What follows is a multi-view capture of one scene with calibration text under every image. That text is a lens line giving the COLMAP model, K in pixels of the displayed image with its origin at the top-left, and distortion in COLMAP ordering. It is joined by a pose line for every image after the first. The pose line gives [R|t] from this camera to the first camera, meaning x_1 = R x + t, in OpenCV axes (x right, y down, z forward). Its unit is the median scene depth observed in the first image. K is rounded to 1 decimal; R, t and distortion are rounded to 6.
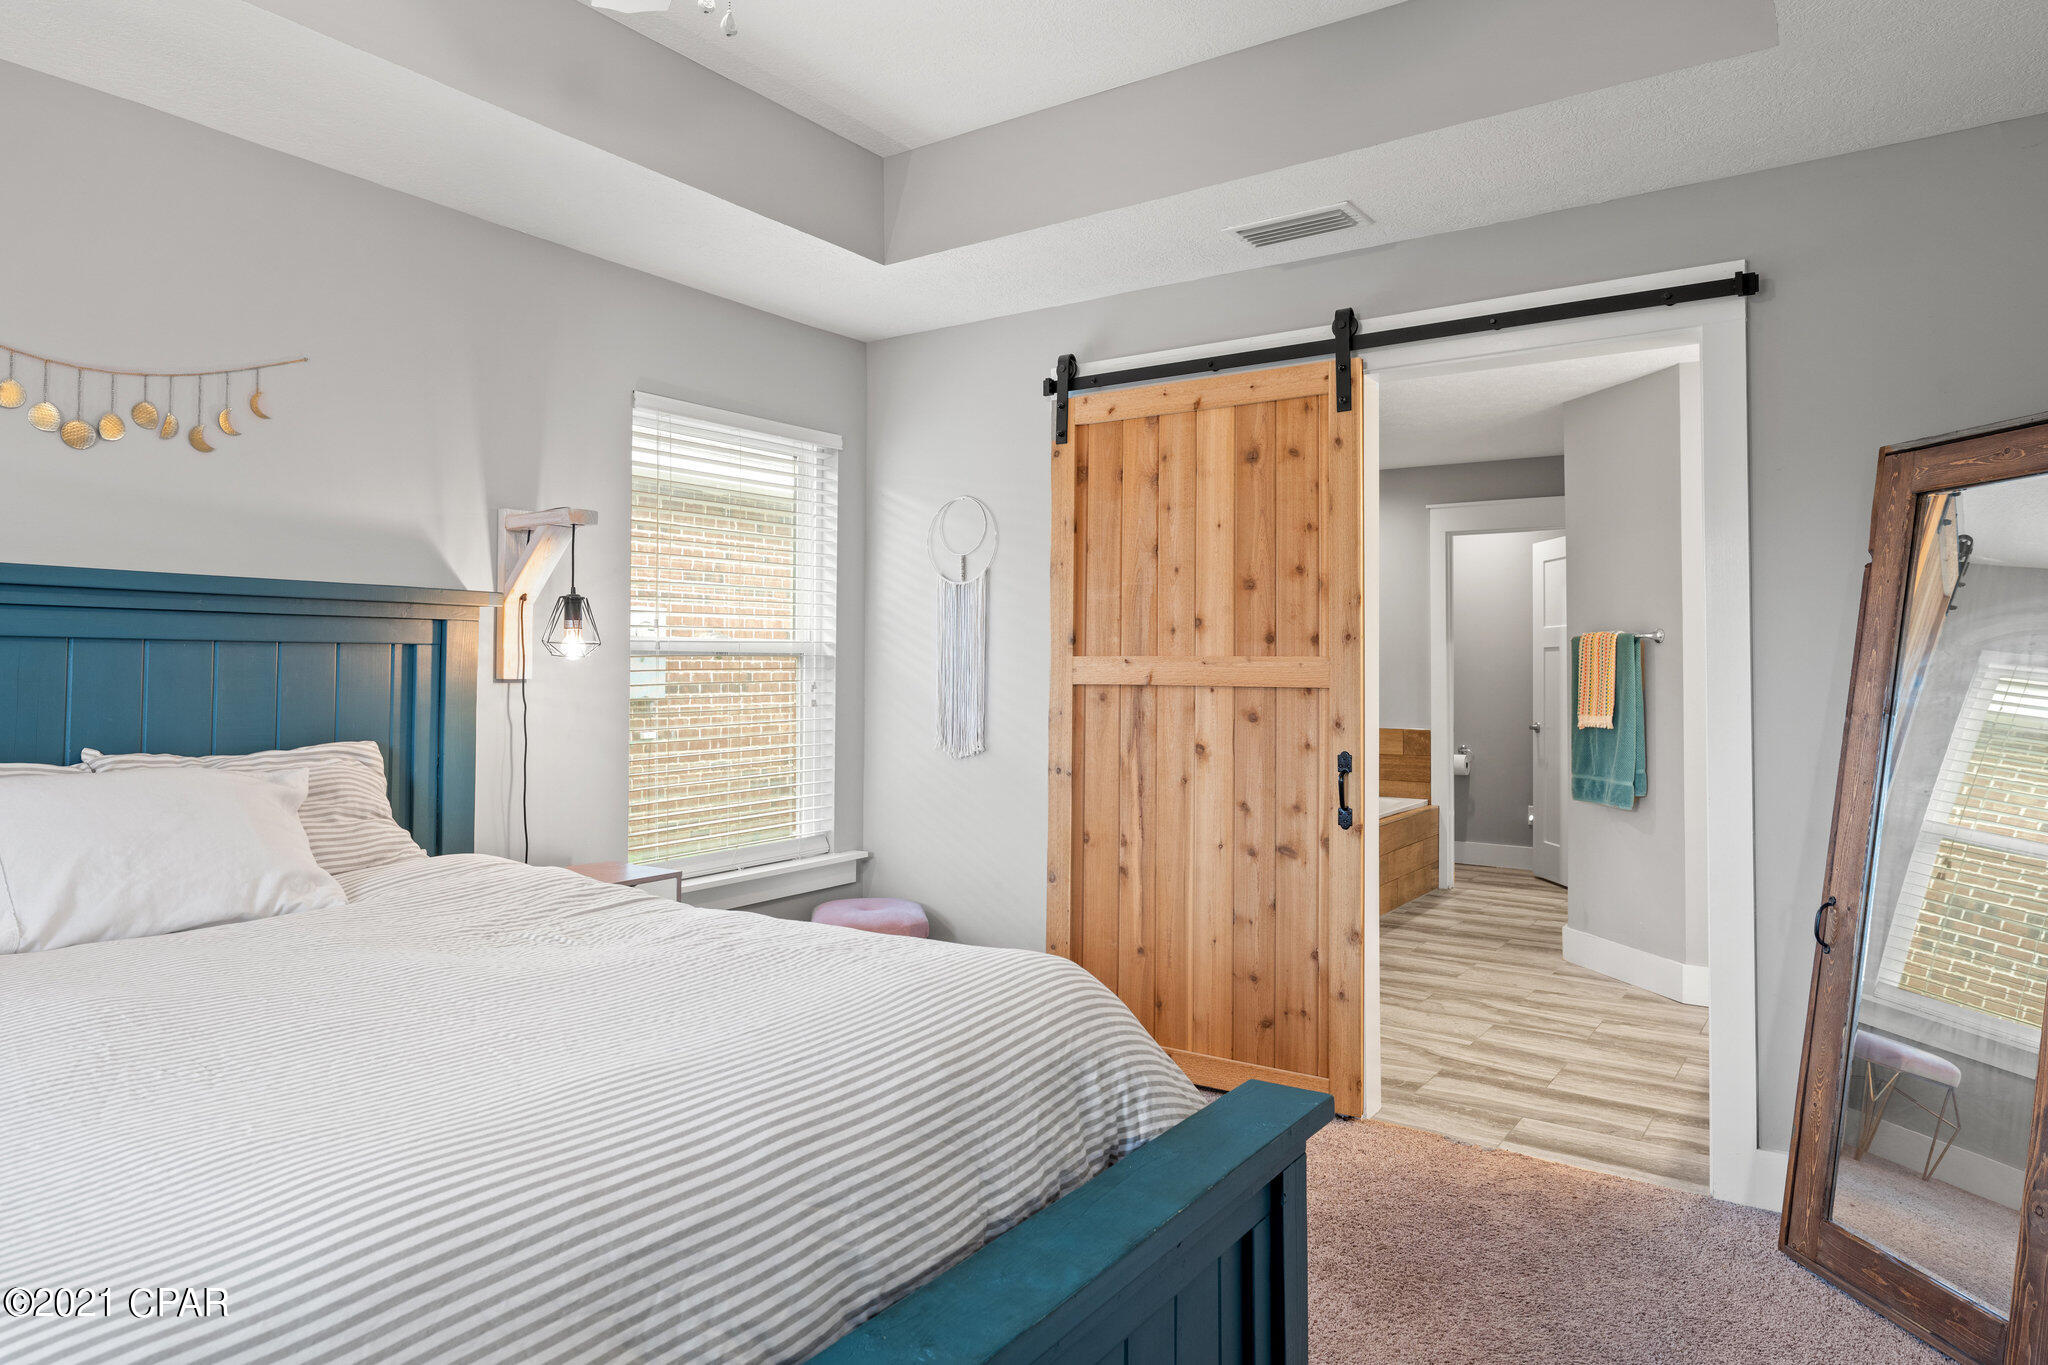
lens RADIAL K [[1232.7, 0, 1027.3], [0, 1232.7, 626.8], [0, 0, 1]] dist [0.000608, -0.000550]
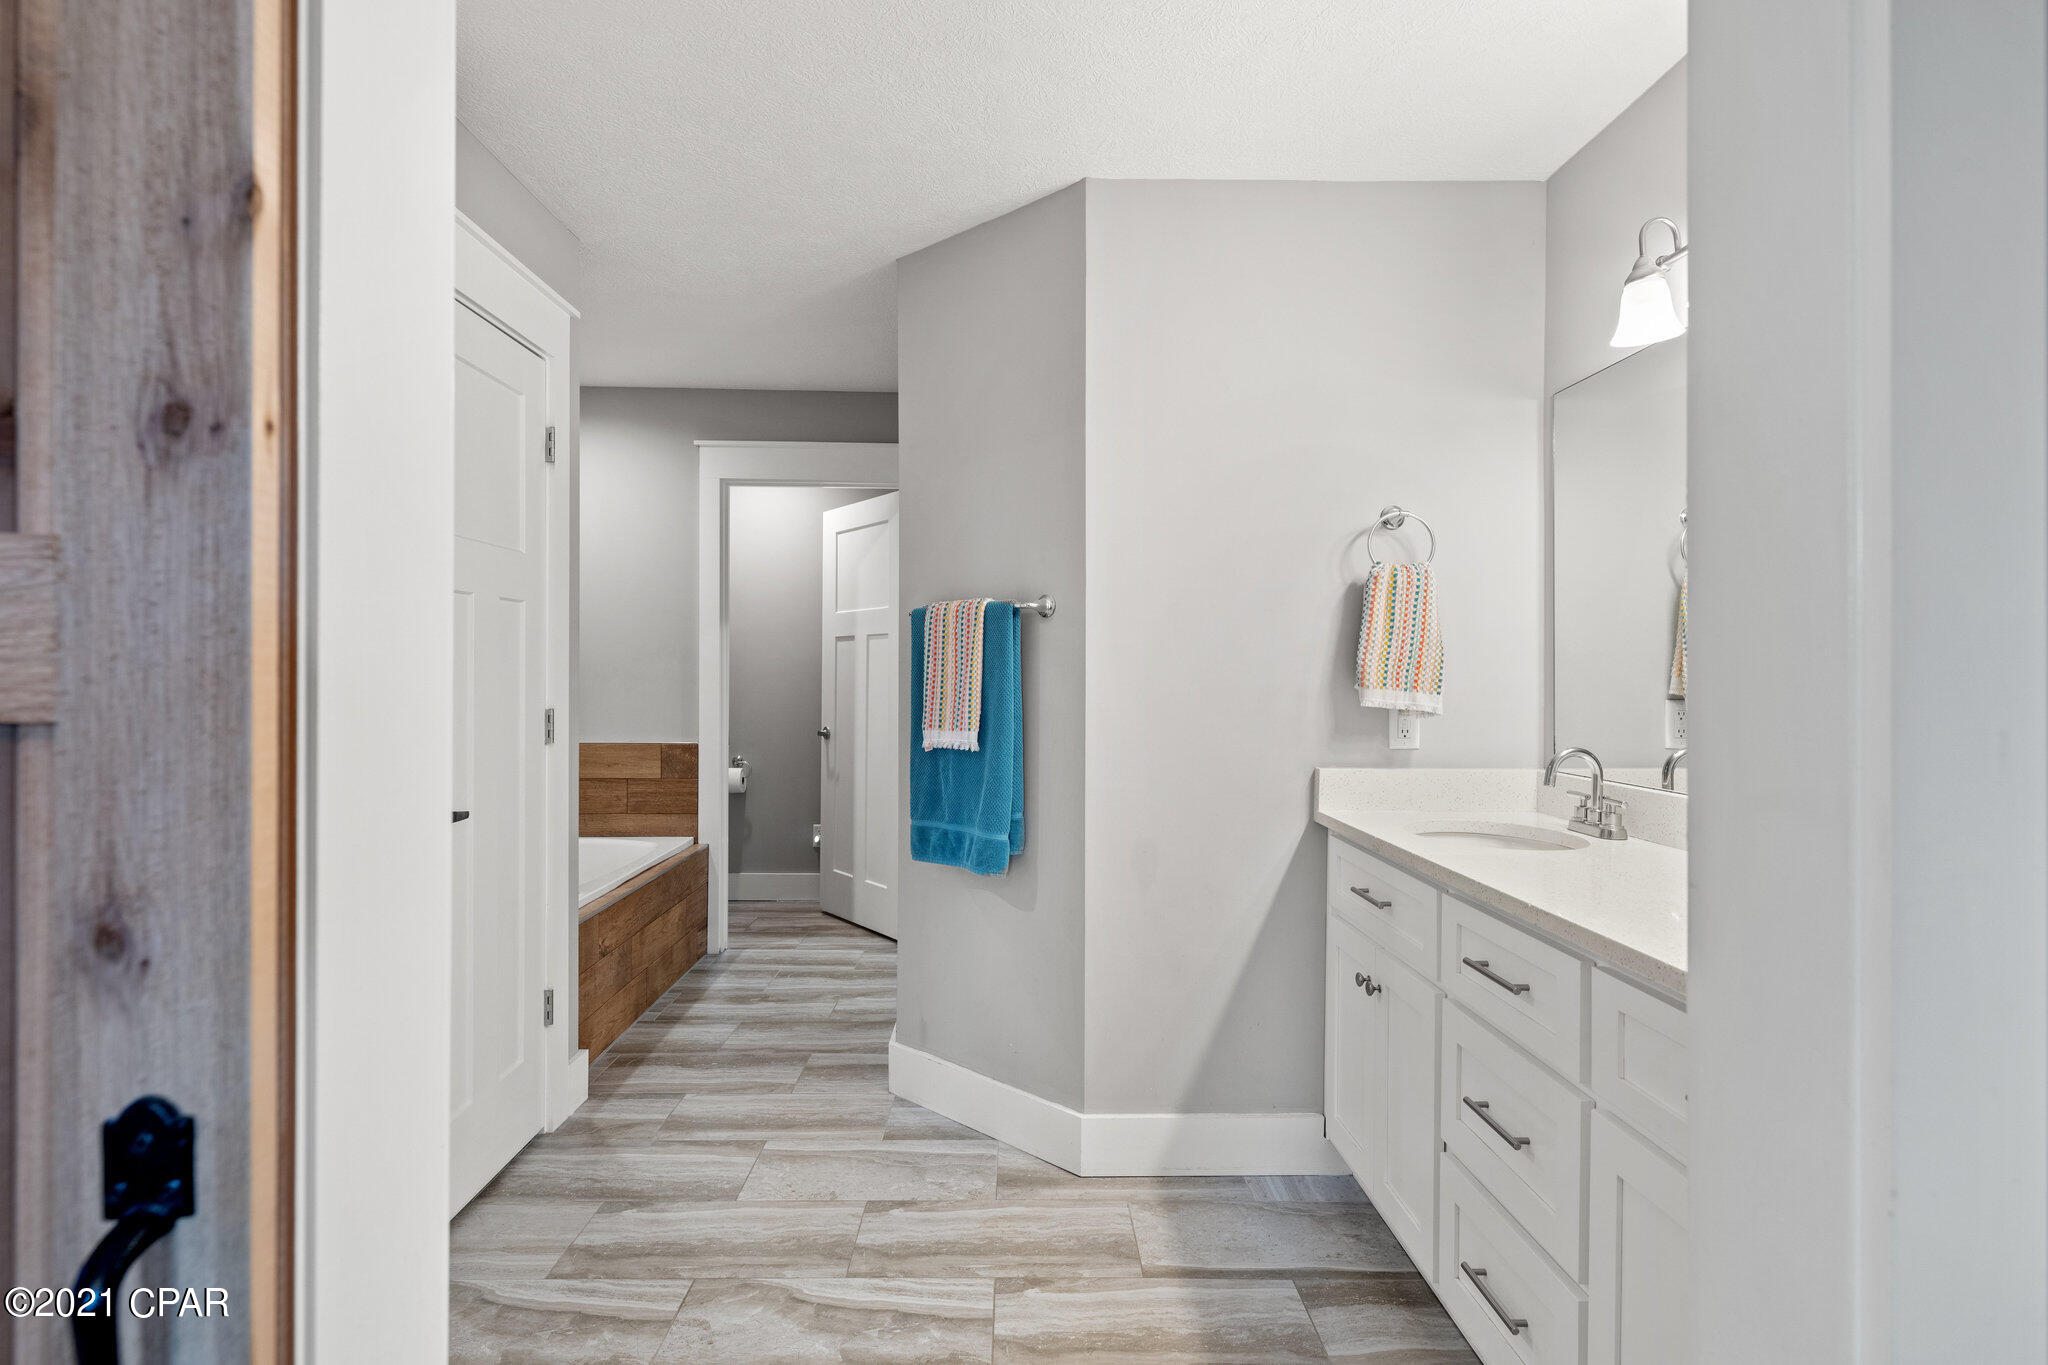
lens RADIAL K [[1064.0, 0, 1030.7], [0, 1064.0, 683.5], [0, 0, 1]] dist [0.004137, 0.000137]
pose [[0.817401, -0.007725, 0.576018, 0.164835], [-0.020701, 0.998870, 0.042771, 0.021671], [-0.575698, -0.046885, 0.816317, 0.491805]]
